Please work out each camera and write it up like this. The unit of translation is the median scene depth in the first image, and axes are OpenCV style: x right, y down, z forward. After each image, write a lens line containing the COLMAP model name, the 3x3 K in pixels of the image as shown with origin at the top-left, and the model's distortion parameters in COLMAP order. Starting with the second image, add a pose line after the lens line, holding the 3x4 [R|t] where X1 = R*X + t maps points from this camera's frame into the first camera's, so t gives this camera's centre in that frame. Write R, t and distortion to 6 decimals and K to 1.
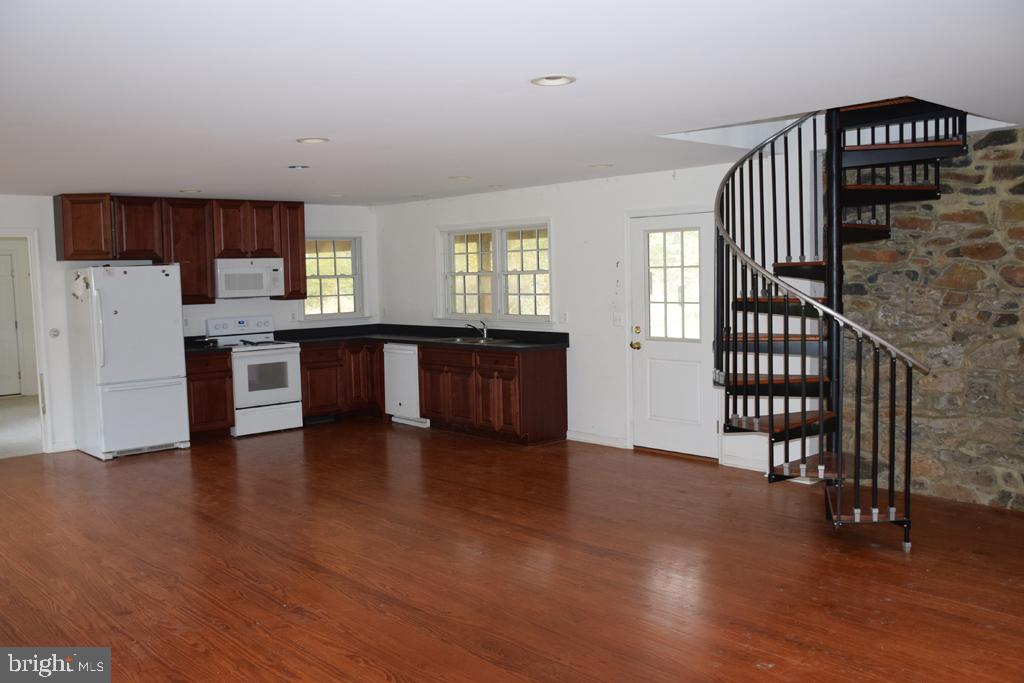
lens RADIAL K [[902.8, 0, 504.7], [0, 902.8, 349.4], [0, 0, 1]] dist [-0.065470, 0.043814]
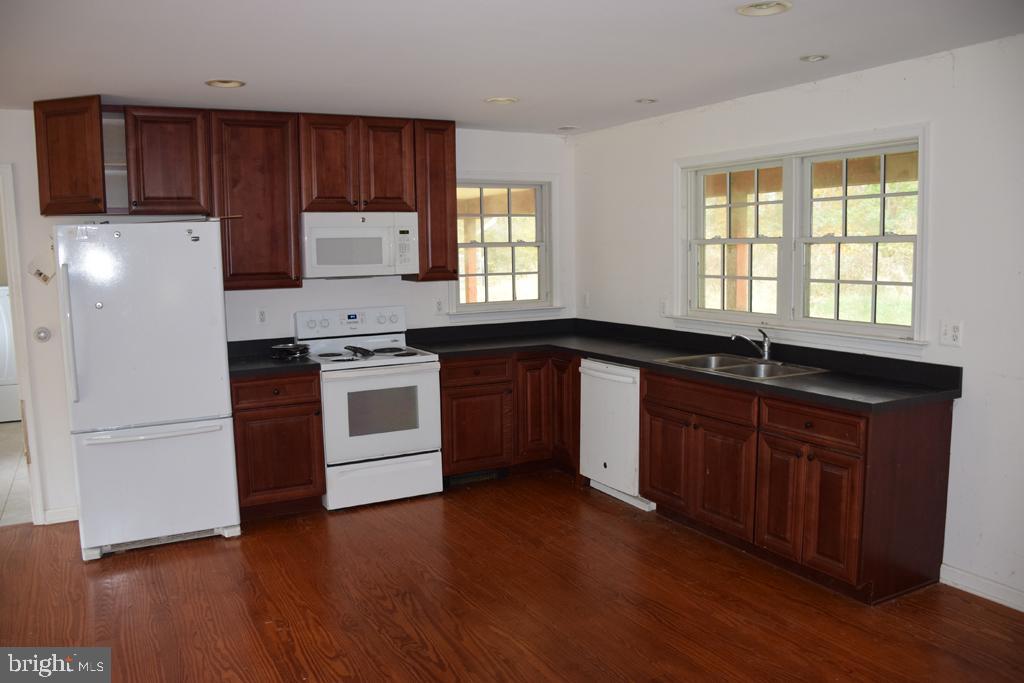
lens RADIAL K [[810.2, 0, 505.0], [0, 810.2, 338.4], [0, 0, 1]] dist [-0.106795, -0.001863]
pose [[0.971735, 0.033014, -0.233755, -0.063027], [-0.025903, 0.999105, 0.033430, -0.038624], [0.234649, -0.026430, 0.971721, 0.509387]]
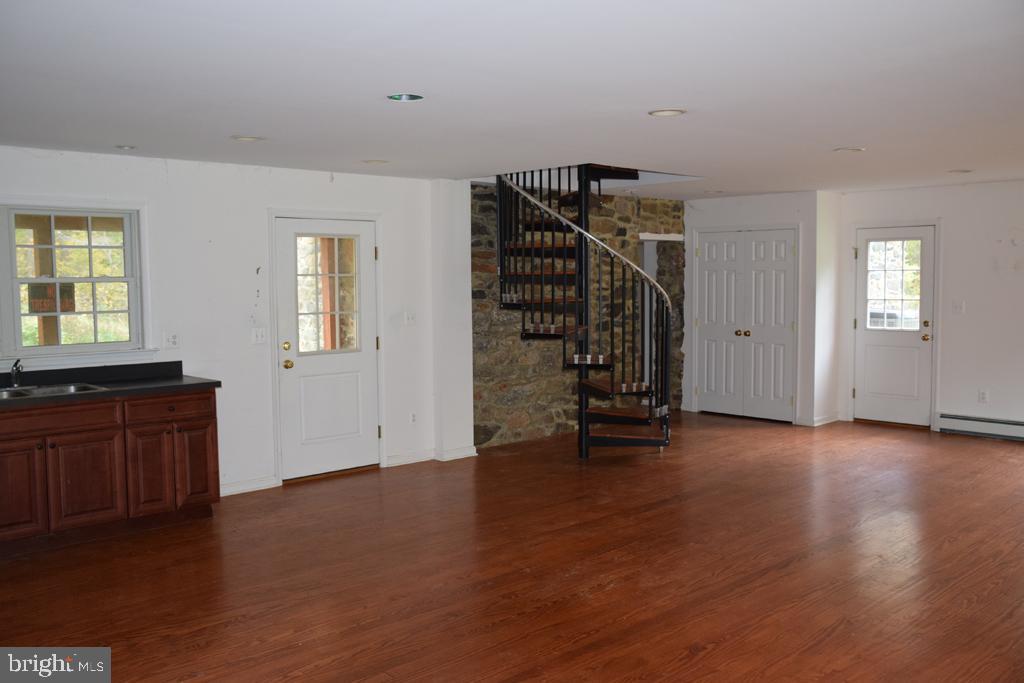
lens RADIAL K [[902.8, 0, 508.0], [0, 902.8, 339.0], [0, 0, 1]] dist [-0.065470, 0.043814]
pose [[-0.015700, -0.043469, 0.998931, -0.632095], [0.095727, 0.994400, 0.044776, -0.041106], [-0.995284, 0.096327, -0.011451, 0.691646]]
